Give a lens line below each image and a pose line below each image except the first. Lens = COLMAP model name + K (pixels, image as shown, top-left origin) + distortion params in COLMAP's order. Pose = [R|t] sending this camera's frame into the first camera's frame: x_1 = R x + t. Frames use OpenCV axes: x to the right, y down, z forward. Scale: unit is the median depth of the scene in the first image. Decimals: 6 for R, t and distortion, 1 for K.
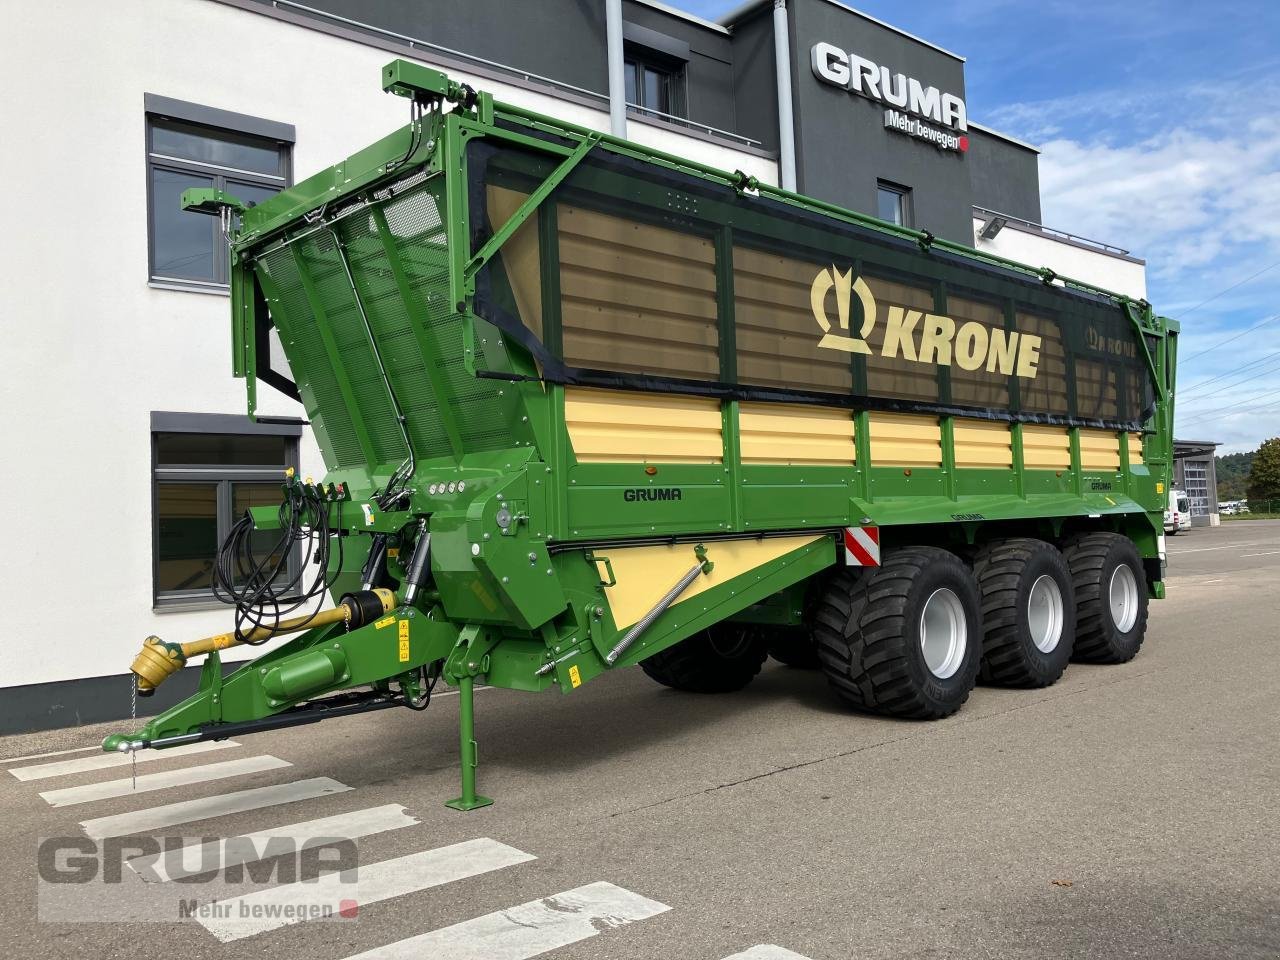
lens RADIAL K [[1063.9, 0, 640.0], [0, 1063.9, 480.0], [0, 0, 1]] dist [0.057283, -0.084065]
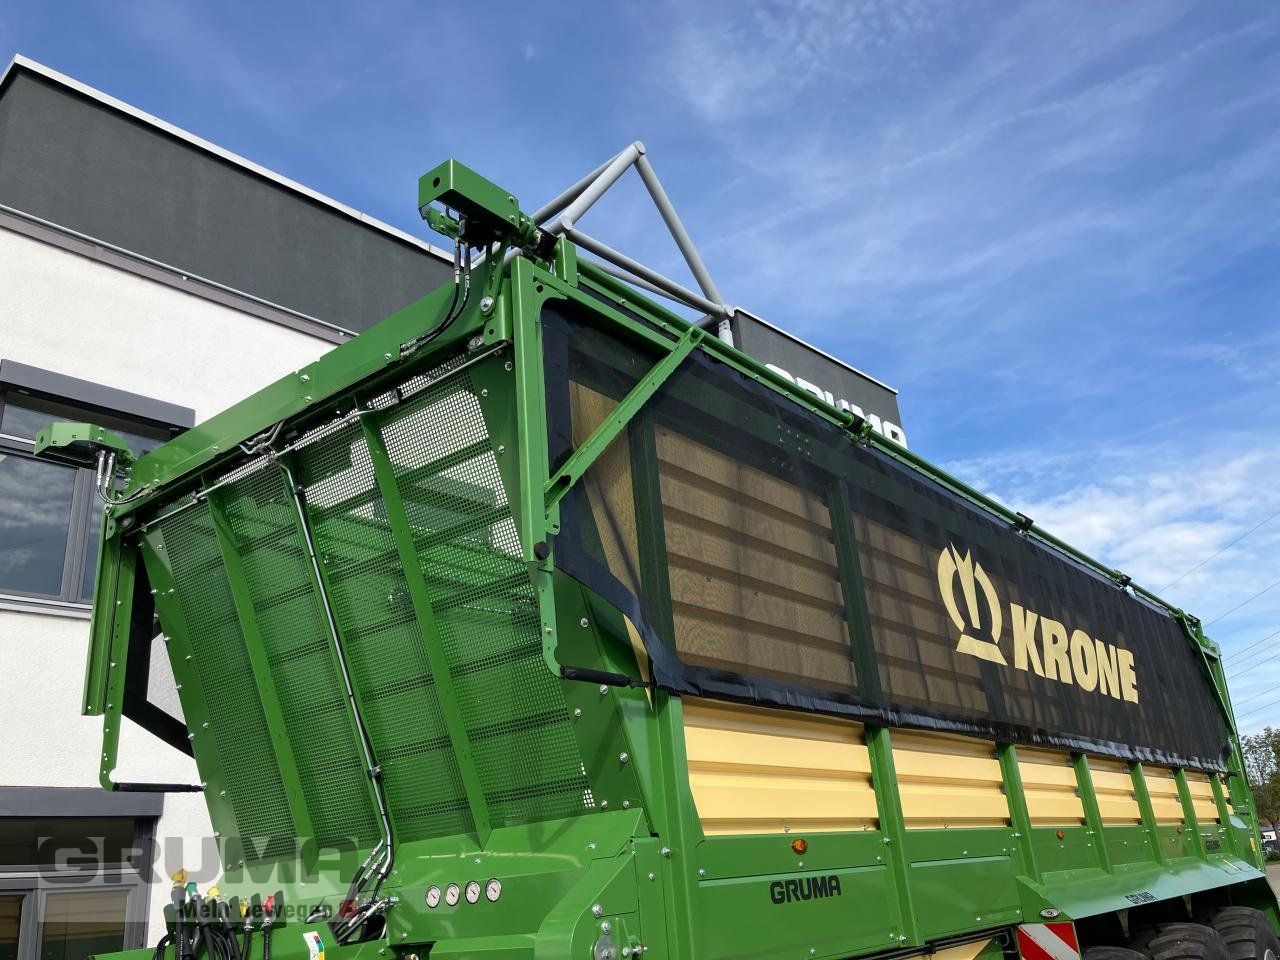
lens RADIAL K [[1063.9, 0, 640.0], [0, 1063.9, 480.0], [0, 0, 1]] dist [0.057283, -0.084065]
pose [[0.991757, 0.002594, 0.128107, -0.145172], [0.039824, 0.944042, -0.327412, -0.008649], [-0.121788, 0.329815, 0.936157, 0.347100]]
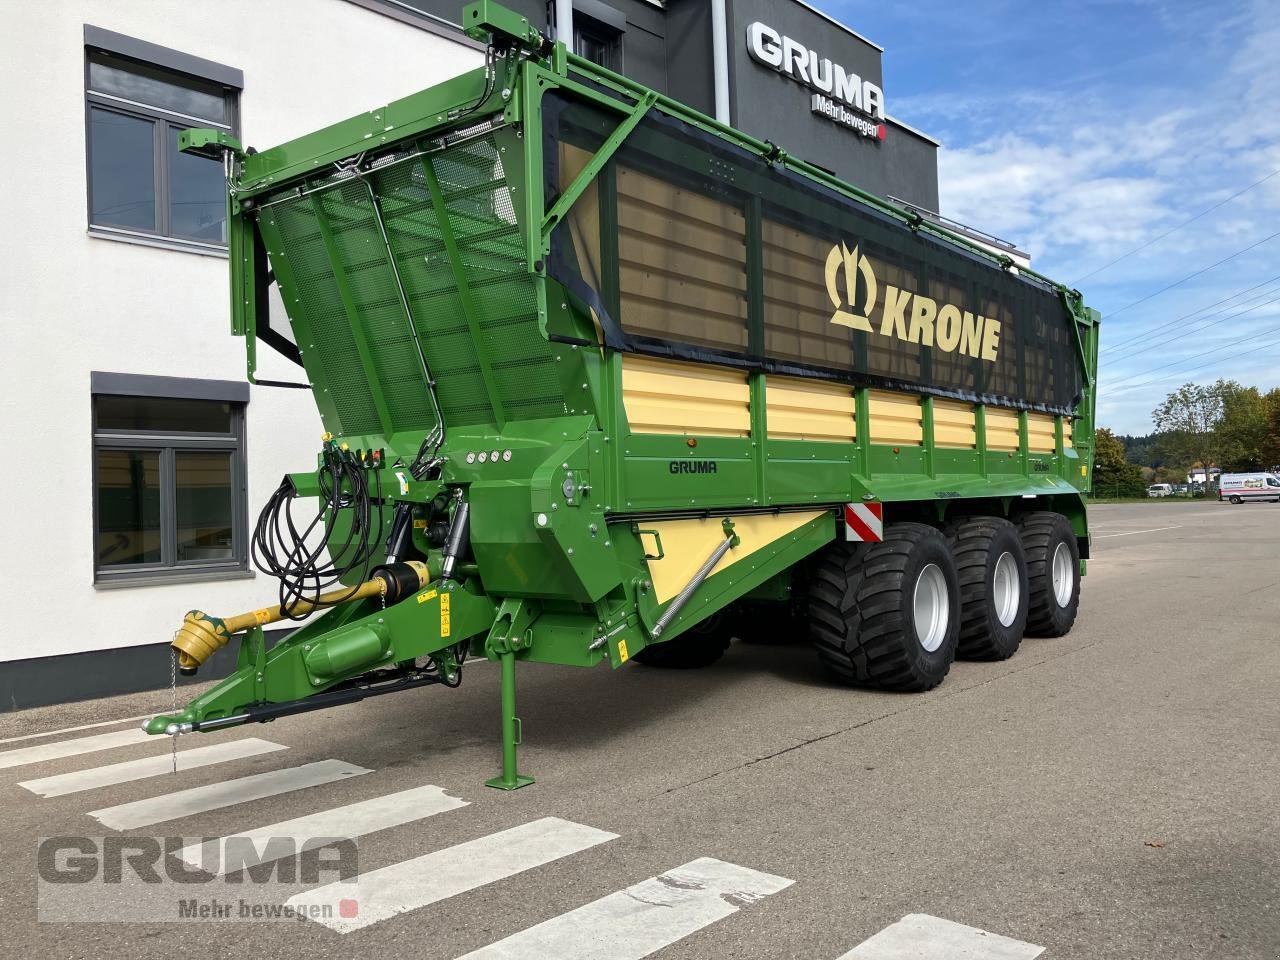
lens RADIAL K [[1060.8, 0, 631.7], [0, 1060.8, 481.3], [0, 0, 1]] dist [0.073706, -0.102842]
pose [[0.991485, 0.012627, 0.129610, -0.158881], [-0.015219, 0.999703, 0.019031, 0.008434], [-0.129331, -0.020842, 0.991382, 0.029597]]
